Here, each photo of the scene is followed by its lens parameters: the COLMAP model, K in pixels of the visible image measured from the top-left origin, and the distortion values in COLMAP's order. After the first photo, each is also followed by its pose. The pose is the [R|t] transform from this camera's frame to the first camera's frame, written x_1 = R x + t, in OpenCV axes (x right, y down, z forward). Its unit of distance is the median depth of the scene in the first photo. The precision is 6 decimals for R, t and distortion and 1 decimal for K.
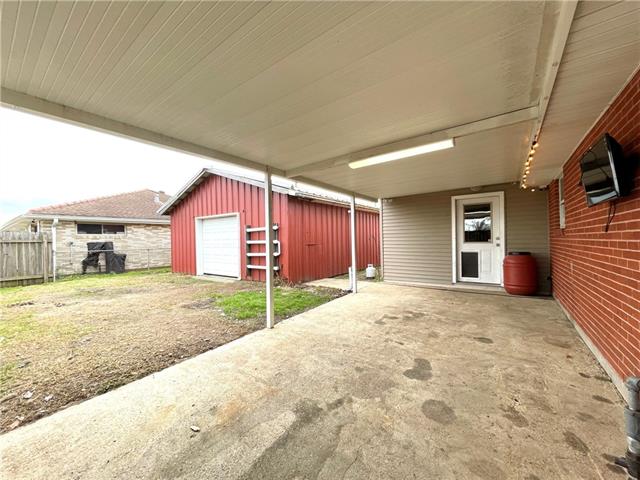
lens RADIAL K [[258.6, 0, 320.0], [0, 258.6, 240.0], [0, 0, 1]] dist [0.001588, 0.000119]
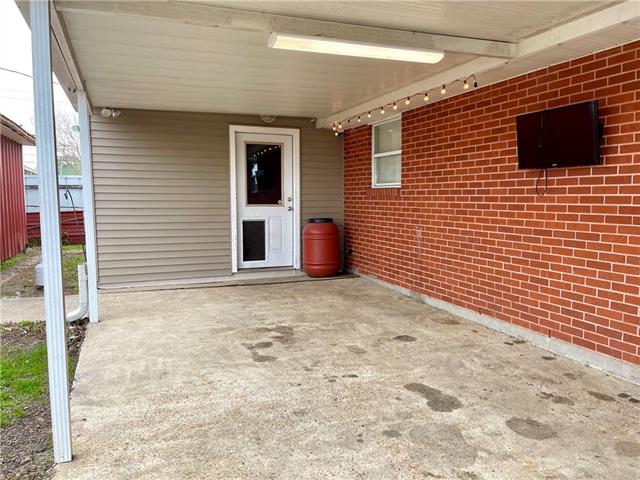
lens RADIAL K [[484.4, 0, 320.0], [0, 484.4, 240.0], [0, 0, 1]] dist [0.096540, -0.125151]
pose [[0.533388, -0.061337, 0.843644, -0.525193], [-0.009805, 0.996852, 0.078675, -0.000323], [-0.845814, -0.050236, 0.531108, 0.384436]]
